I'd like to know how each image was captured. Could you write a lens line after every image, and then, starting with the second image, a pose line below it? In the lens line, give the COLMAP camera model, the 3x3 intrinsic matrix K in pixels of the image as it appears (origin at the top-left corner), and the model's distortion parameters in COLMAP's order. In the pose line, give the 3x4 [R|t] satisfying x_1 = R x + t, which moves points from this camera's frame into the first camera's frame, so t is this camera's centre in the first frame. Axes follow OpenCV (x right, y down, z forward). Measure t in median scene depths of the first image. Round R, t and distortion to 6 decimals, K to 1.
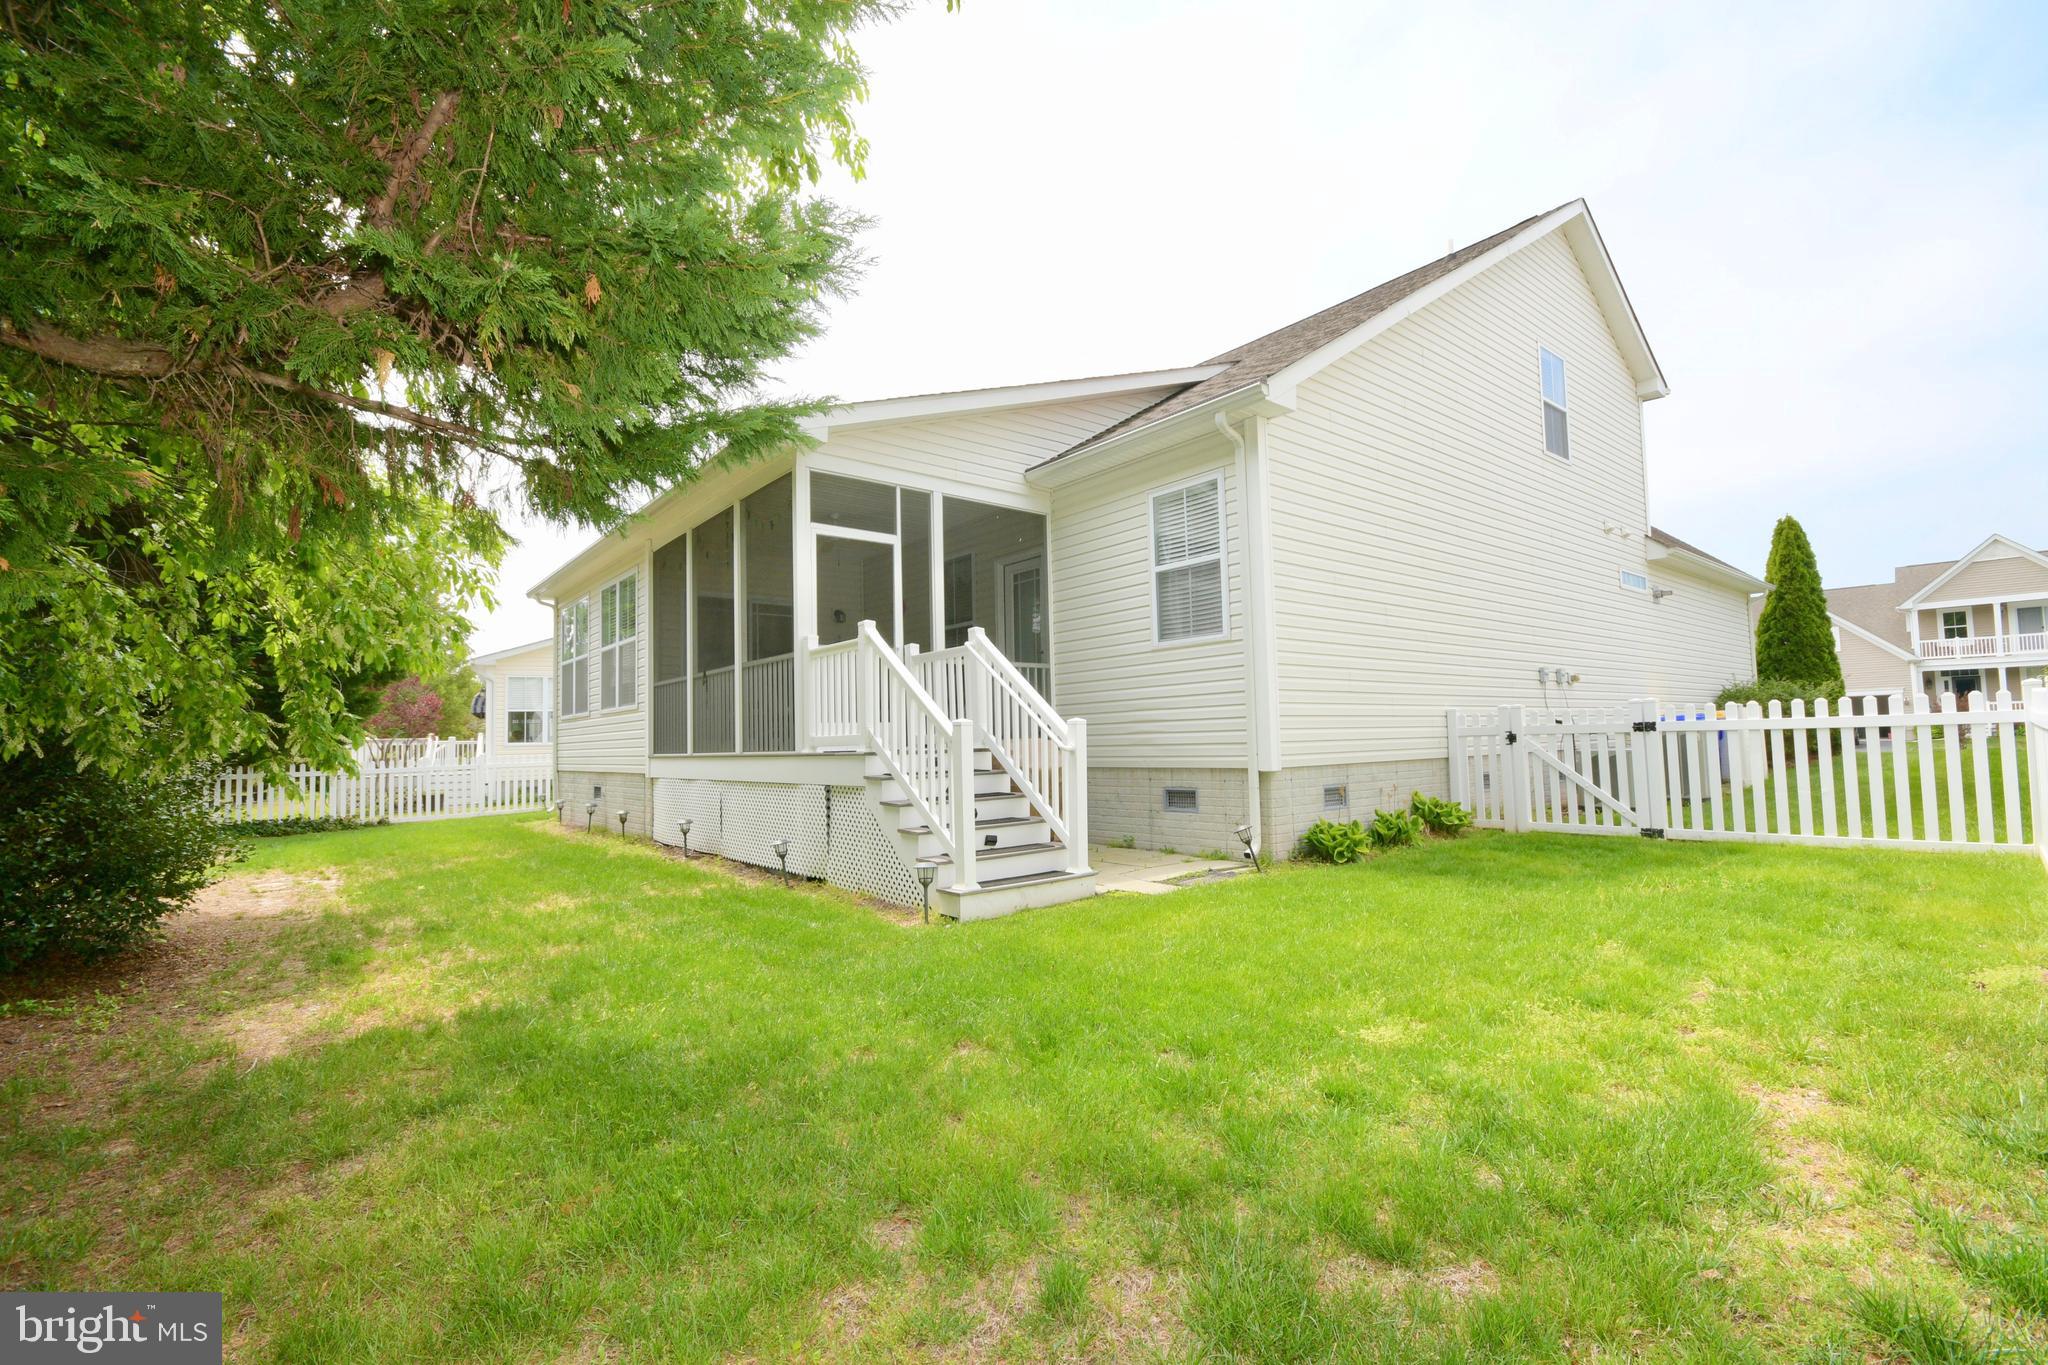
lens RADIAL K [[898.1, 0, 1026.1], [0, 898.1, 689.2], [0, 0, 1]] dist [0.002954, -0.000376]
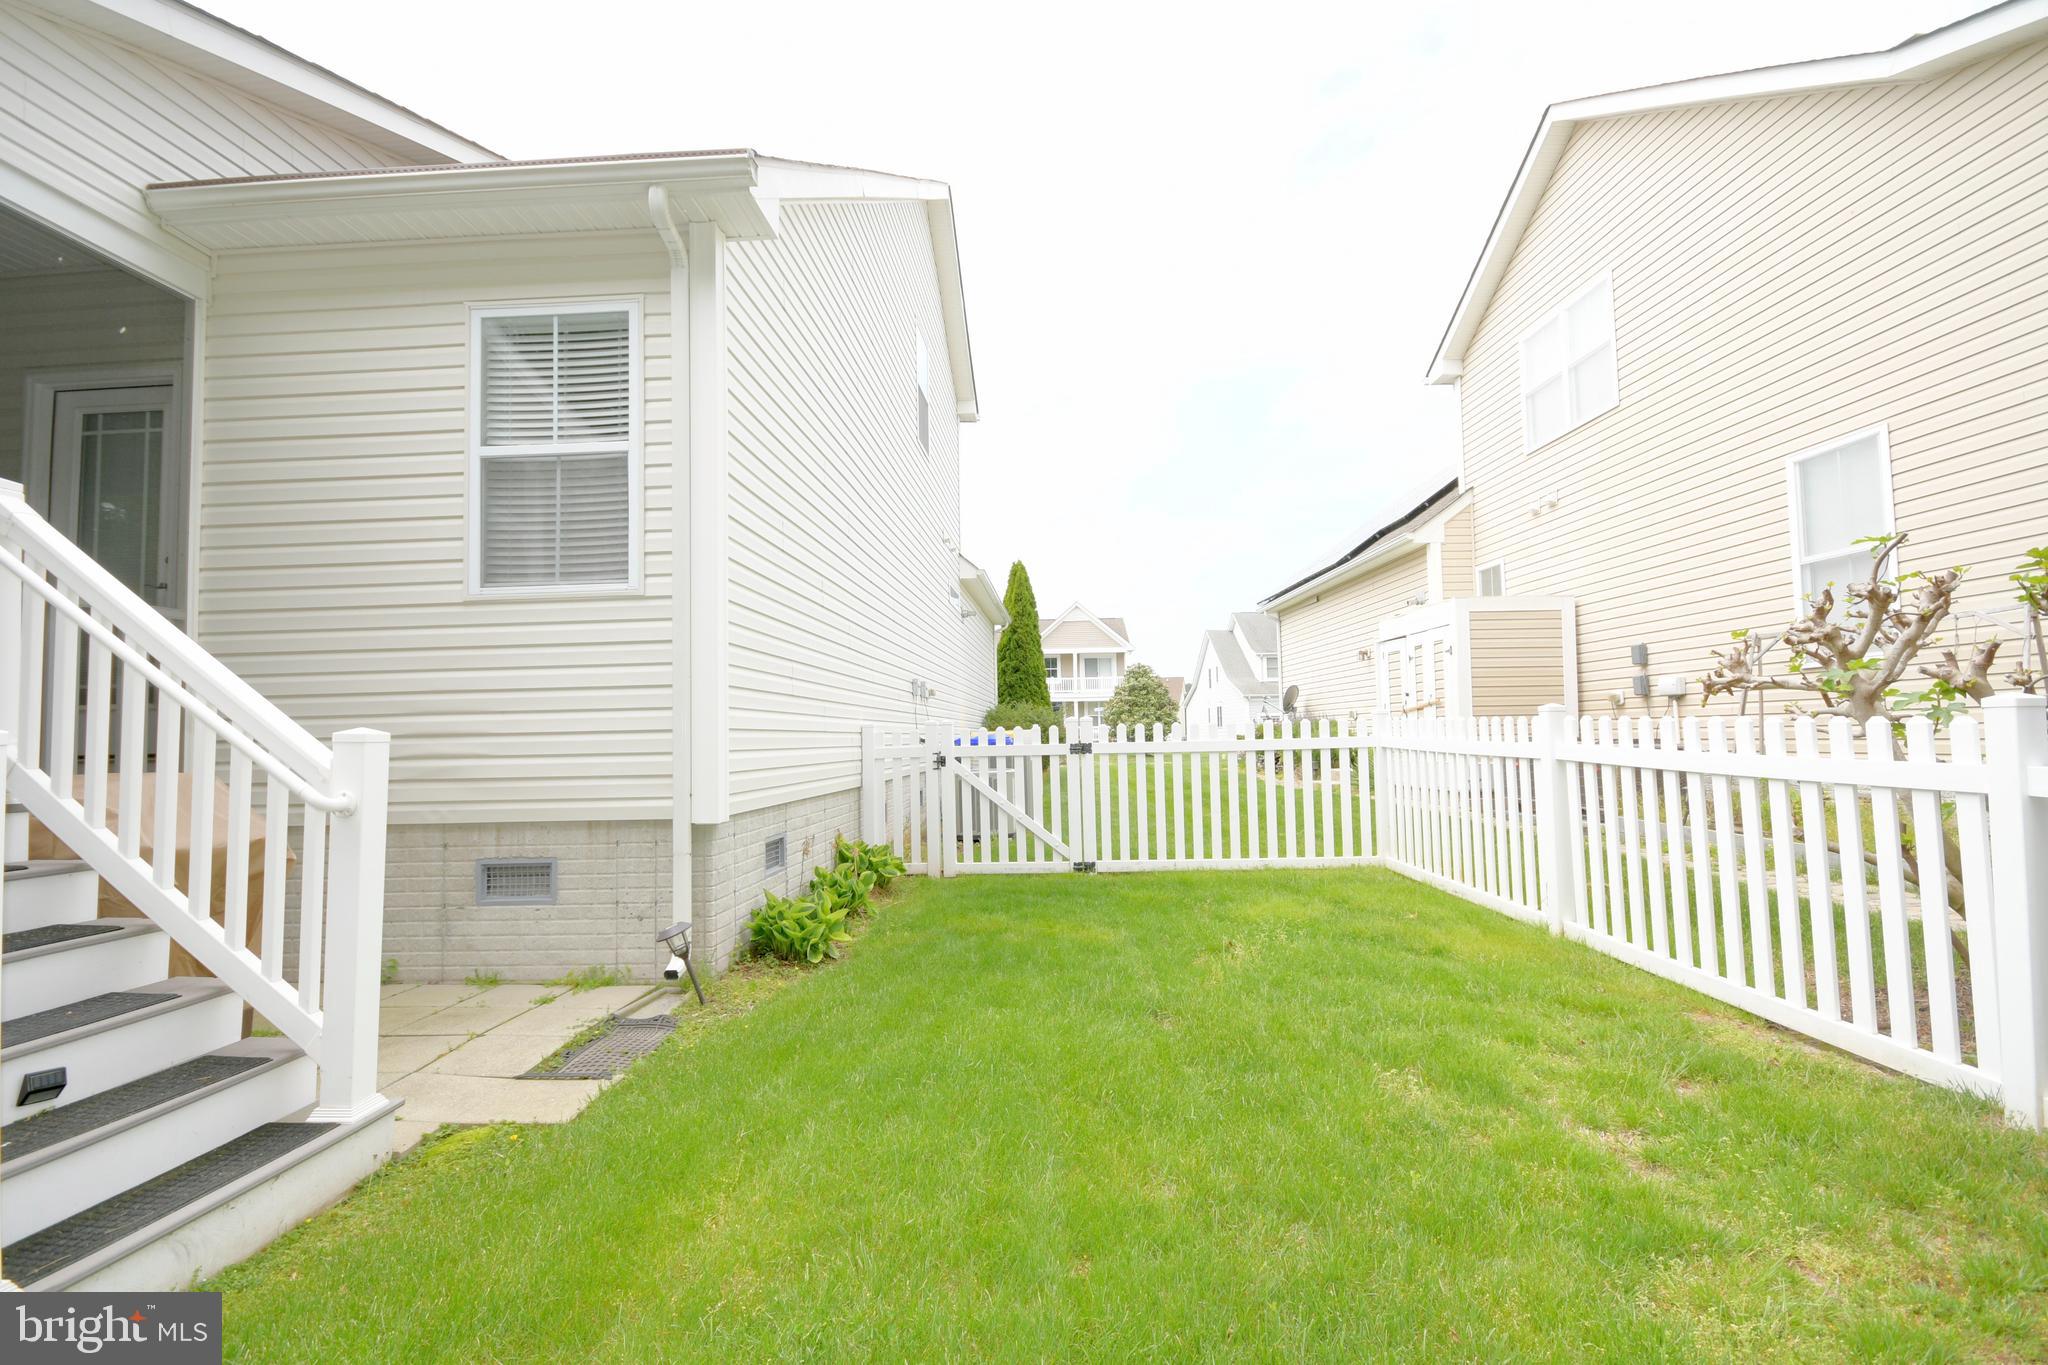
lens RADIAL K [[946.9, 0, 1020.3], [0, 946.9, 691.0], [0, 0, 1]] dist [0.030500, -0.019649]
pose [[0.685680, 0.047282, 0.726366, -0.043411], [-0.040548, 0.998820, -0.026740, 0.011558], [-0.726773, -0.011117, 0.686788, 0.388246]]
